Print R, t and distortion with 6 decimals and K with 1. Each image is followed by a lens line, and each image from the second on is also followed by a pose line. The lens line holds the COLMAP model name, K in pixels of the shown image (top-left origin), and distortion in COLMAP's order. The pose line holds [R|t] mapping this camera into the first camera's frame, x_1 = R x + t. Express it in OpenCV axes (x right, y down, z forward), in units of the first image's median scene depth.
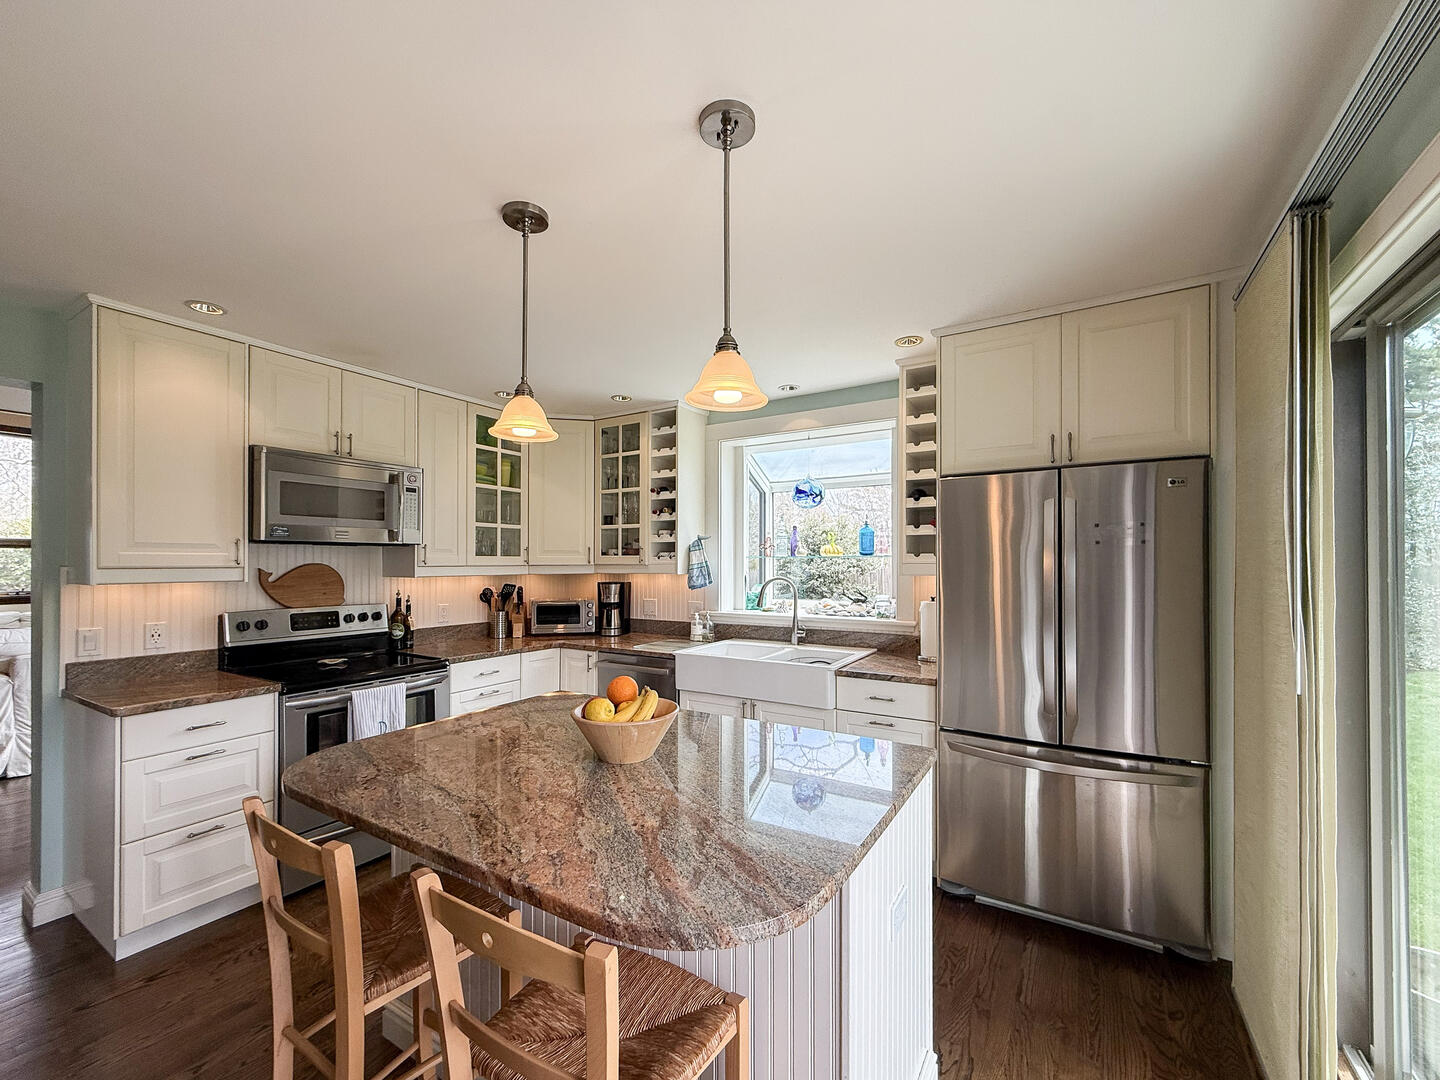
lens RADIAL K [[593.3, 0, 702.0], [0, 593.3, 554.9], [0, 0, 1]] dist [-0.002326, 0.000333]
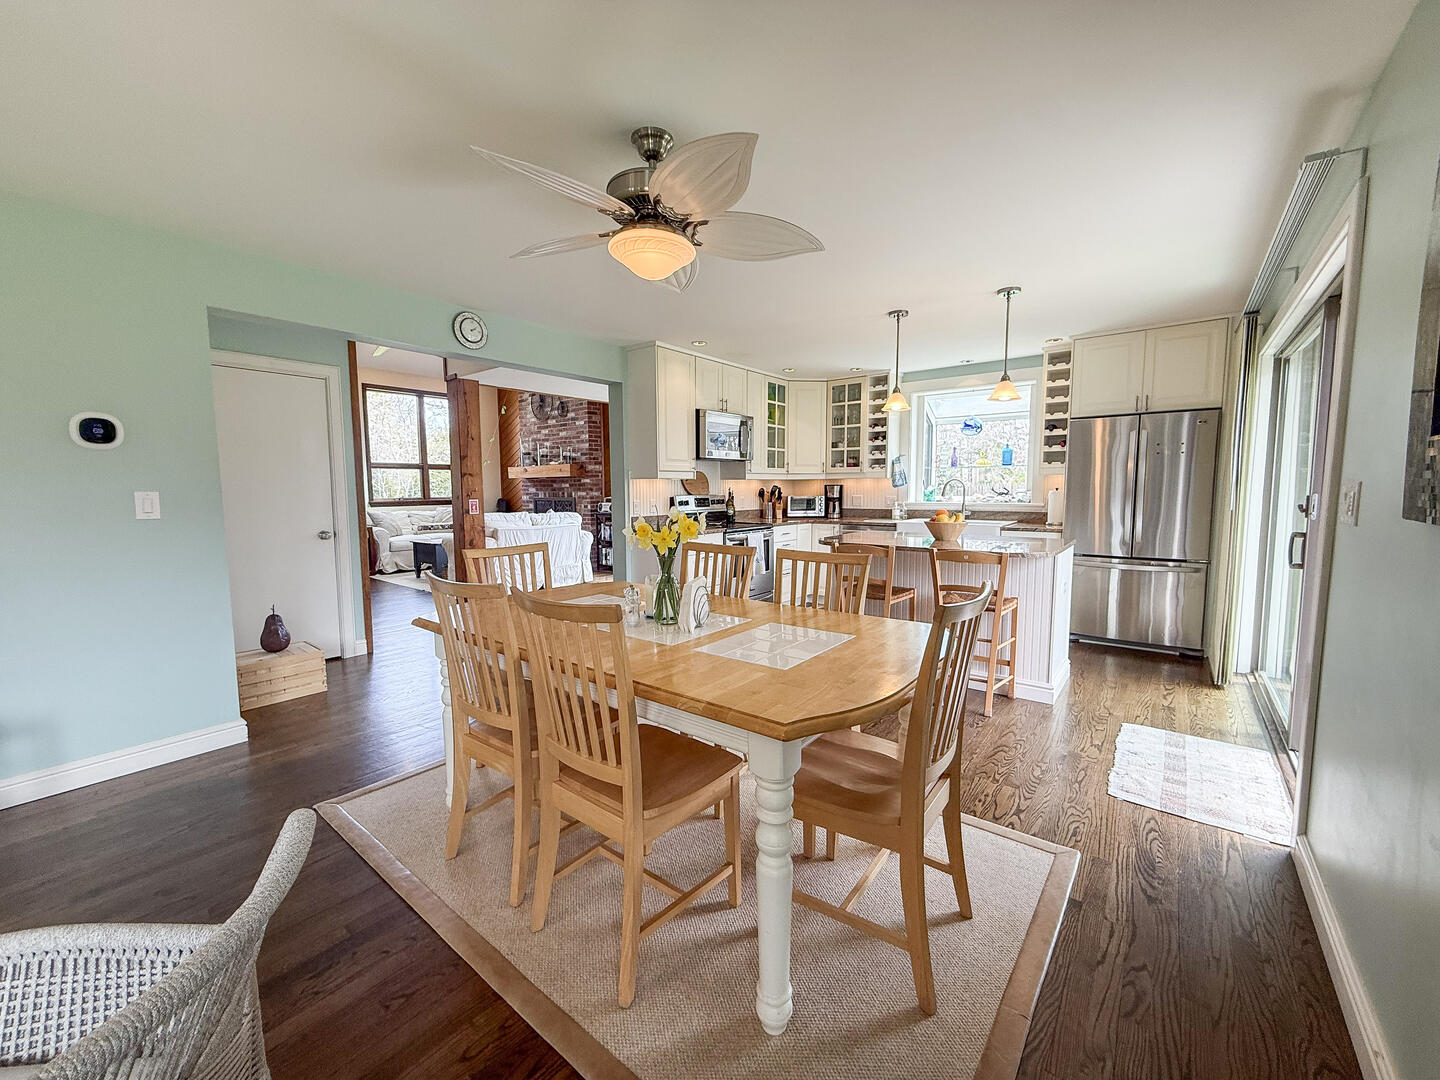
lens RADIAL K [[593.3, 0, 690.9], [0, 593.3, 538.5], [0, 0, 1]] dist [-0.002326, 0.000333]
pose [[0.993705, 0.003276, -0.111977, -0.424910], [0.007766, 0.995154, 0.098026, 0.036925], [0.111756, -0.098278, 0.988864, -0.745988]]
